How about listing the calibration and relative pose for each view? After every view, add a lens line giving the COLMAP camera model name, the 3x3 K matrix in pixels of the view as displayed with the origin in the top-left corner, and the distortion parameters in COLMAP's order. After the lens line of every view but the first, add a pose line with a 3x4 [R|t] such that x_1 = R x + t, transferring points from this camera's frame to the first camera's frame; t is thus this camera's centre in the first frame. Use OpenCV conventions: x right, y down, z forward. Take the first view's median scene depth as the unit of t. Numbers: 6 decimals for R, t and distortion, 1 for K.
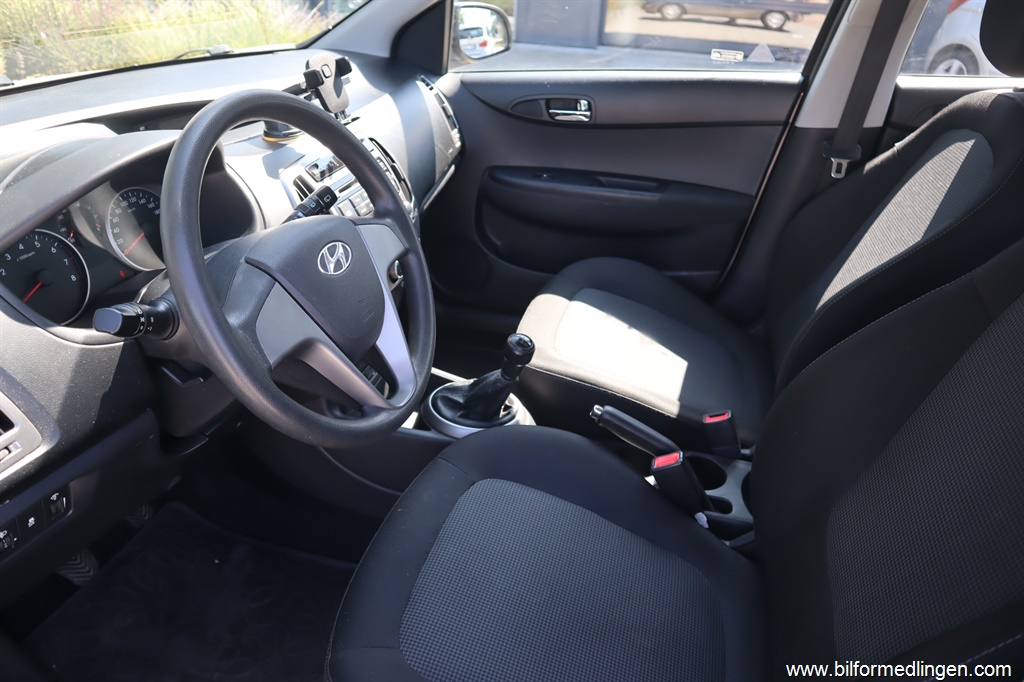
lens RADIAL K [[704.8, 0, 512.0], [0, 704.8, 341.0], [0, 0, 1]] dist [-0.118951, 0.070889]
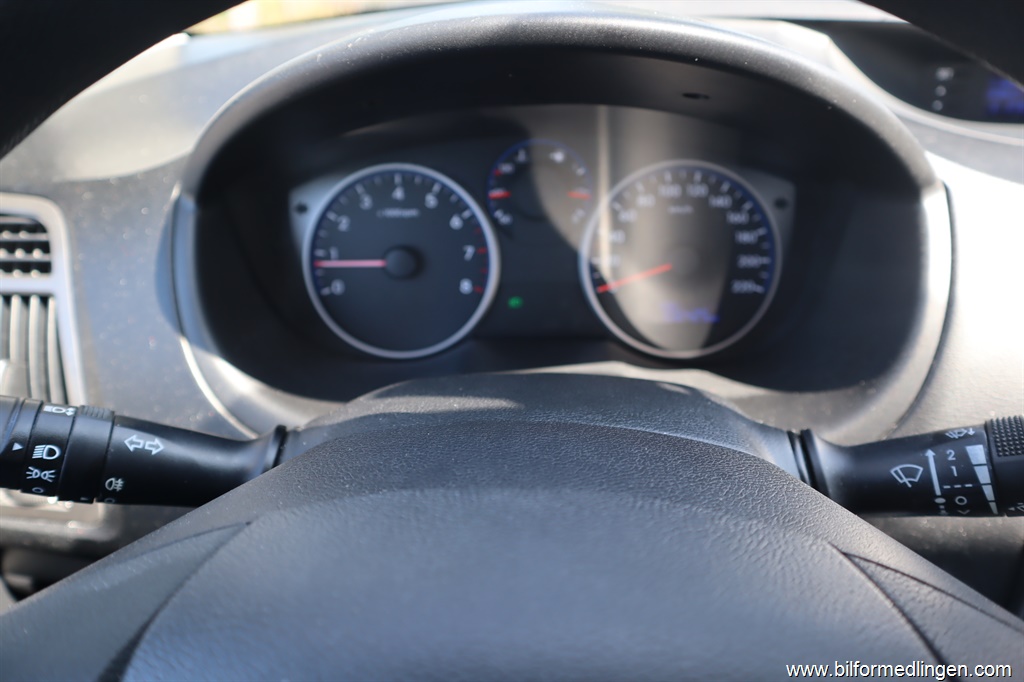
lens RADIAL K [[718.2, 0, 512.0], [0, 718.2, 341.0], [0, 0, 1]] dist [-0.076623, 0.003631]
pose [[0.232804, 0.465224, -0.854031, -0.117931], [-0.446866, 0.831138, 0.330940, -0.177845], [0.863778, 0.304593, 0.401385, 0.588163]]
